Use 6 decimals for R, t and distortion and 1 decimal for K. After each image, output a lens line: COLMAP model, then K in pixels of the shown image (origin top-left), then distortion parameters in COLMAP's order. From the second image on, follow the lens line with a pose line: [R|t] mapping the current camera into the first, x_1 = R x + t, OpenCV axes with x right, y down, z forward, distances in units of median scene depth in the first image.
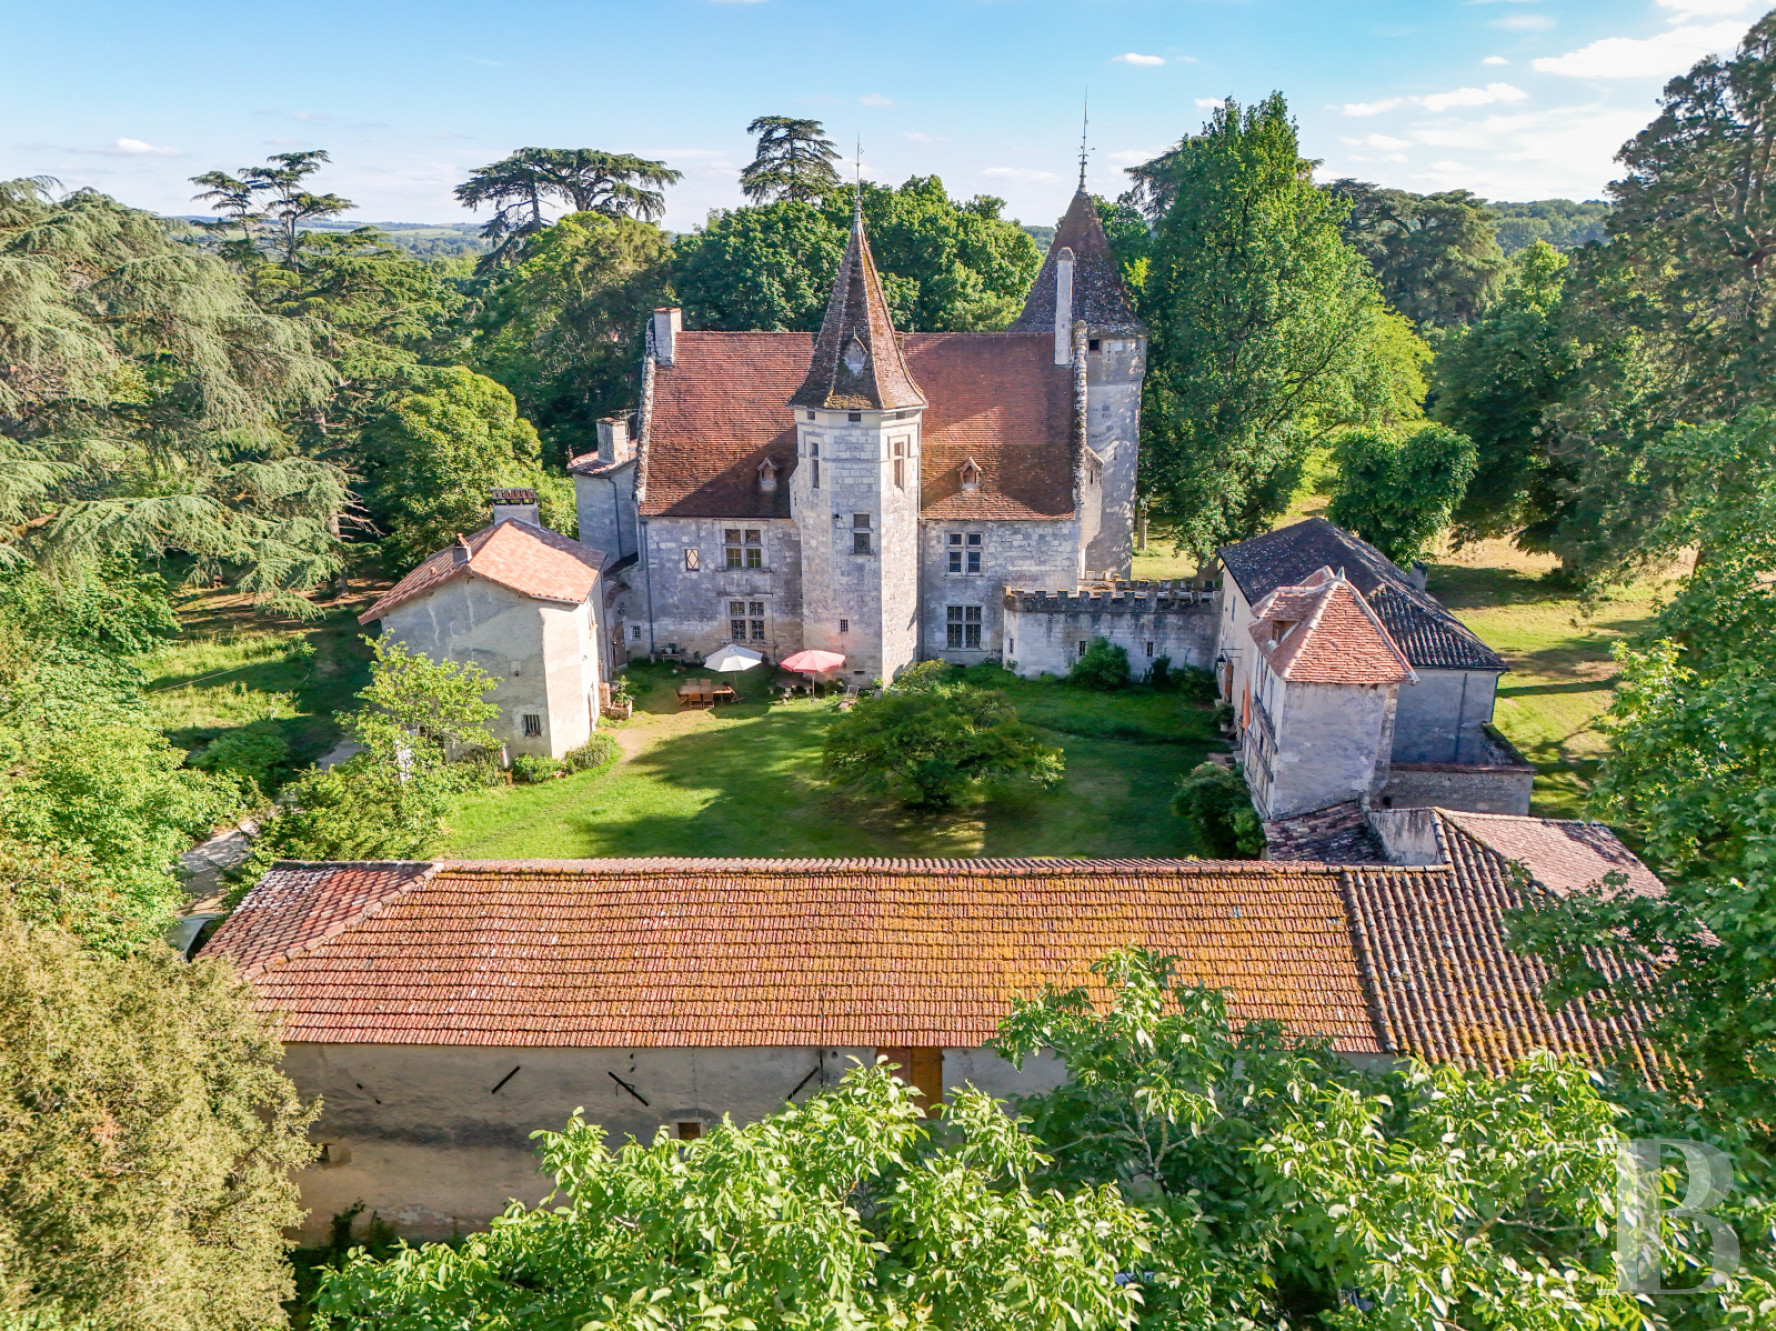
lens RADIAL K [[1396.9, 0, 888.0], [0, 1396.9, 665.5], [0, 0, 1]] dist [0.092541, -0.000477]
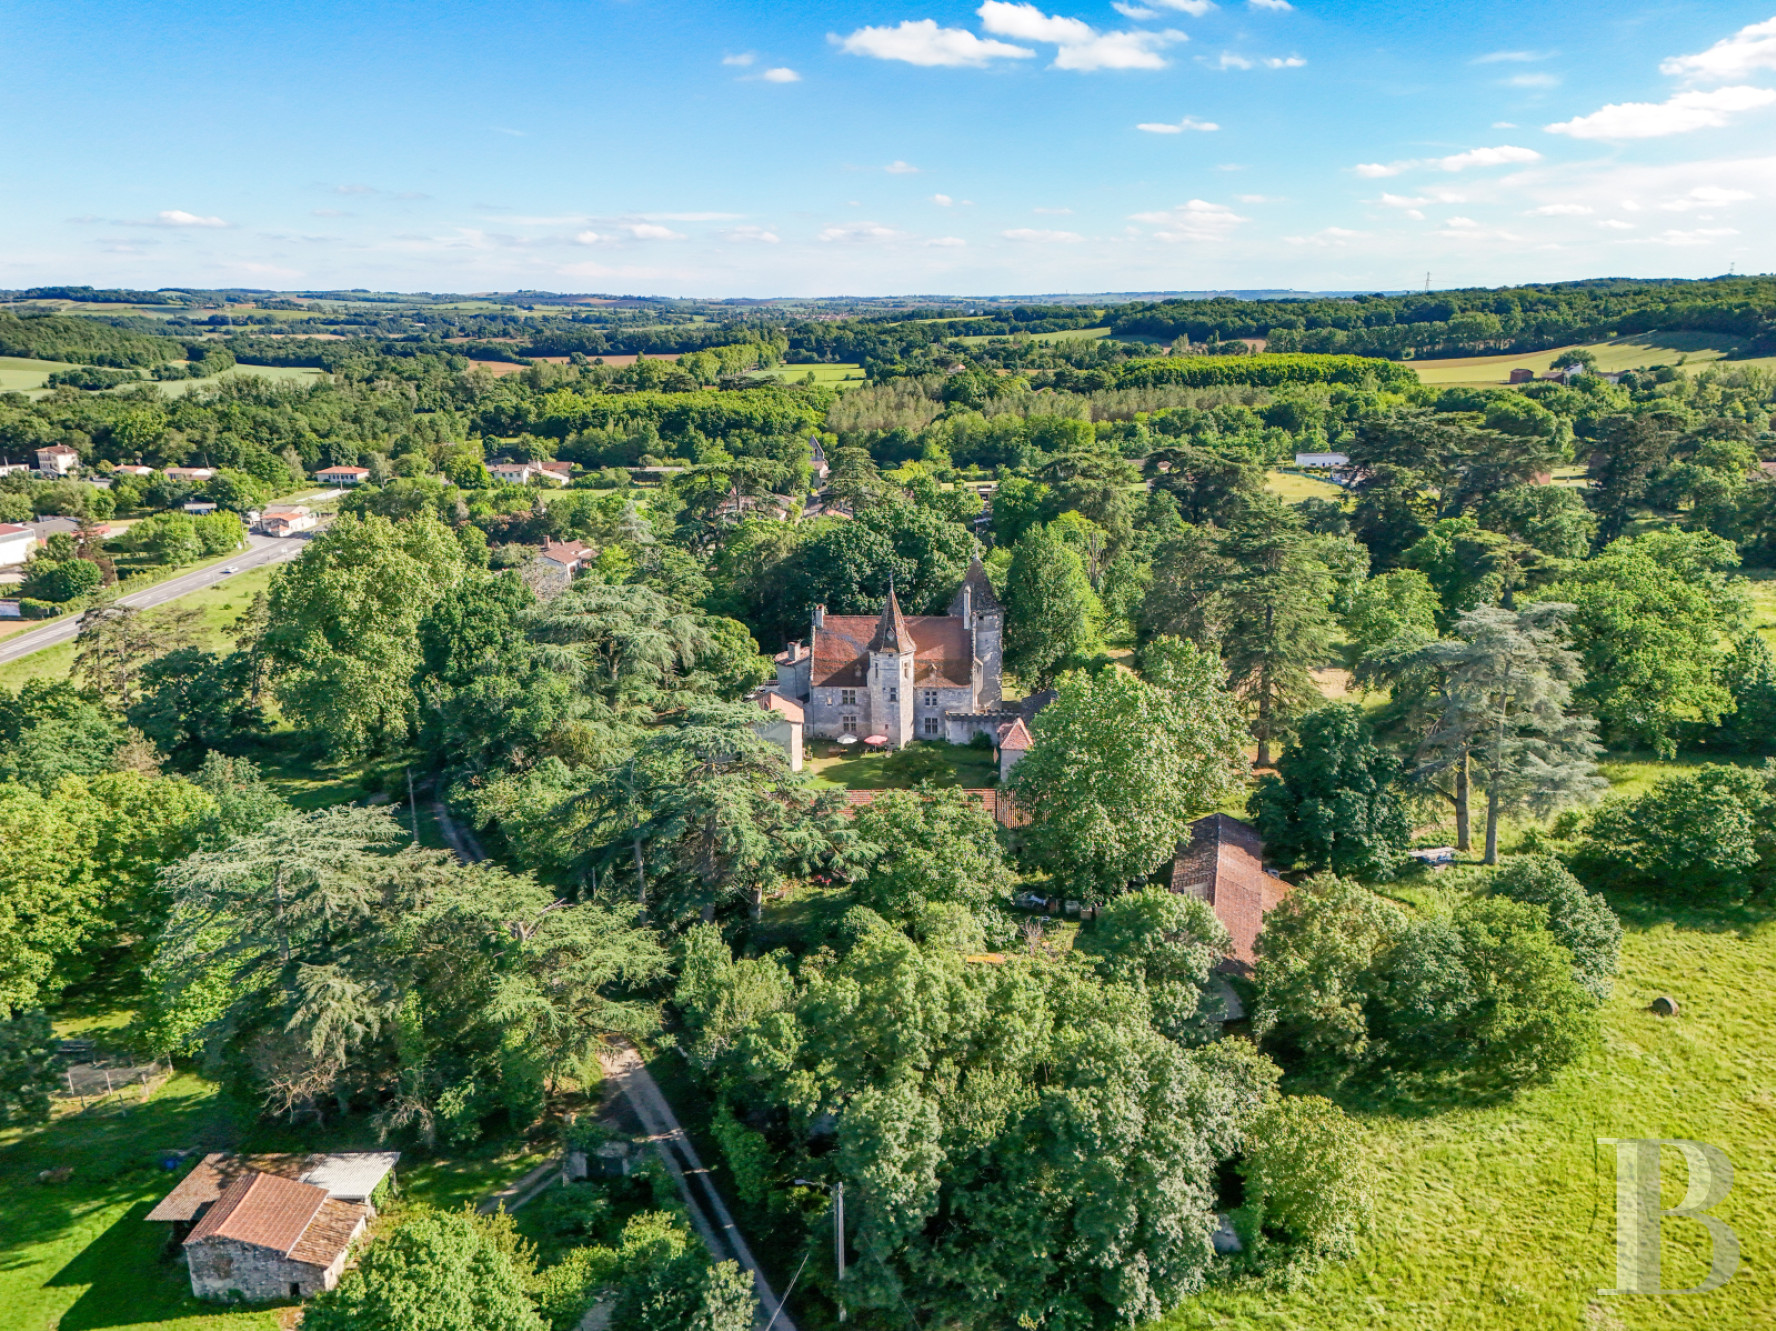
lens RADIAL K [[1396.9, 0, 888.0], [0, 1396.9, 665.5], [0, 0, 1]] dist [0.092541, -0.000477]
pose [[0.999890, -0.003616, -0.014402, 0.010962], [0.003022, 0.999152, -0.041061, -0.034494], [0.014538, 0.041013, 0.999053, -1.709673]]
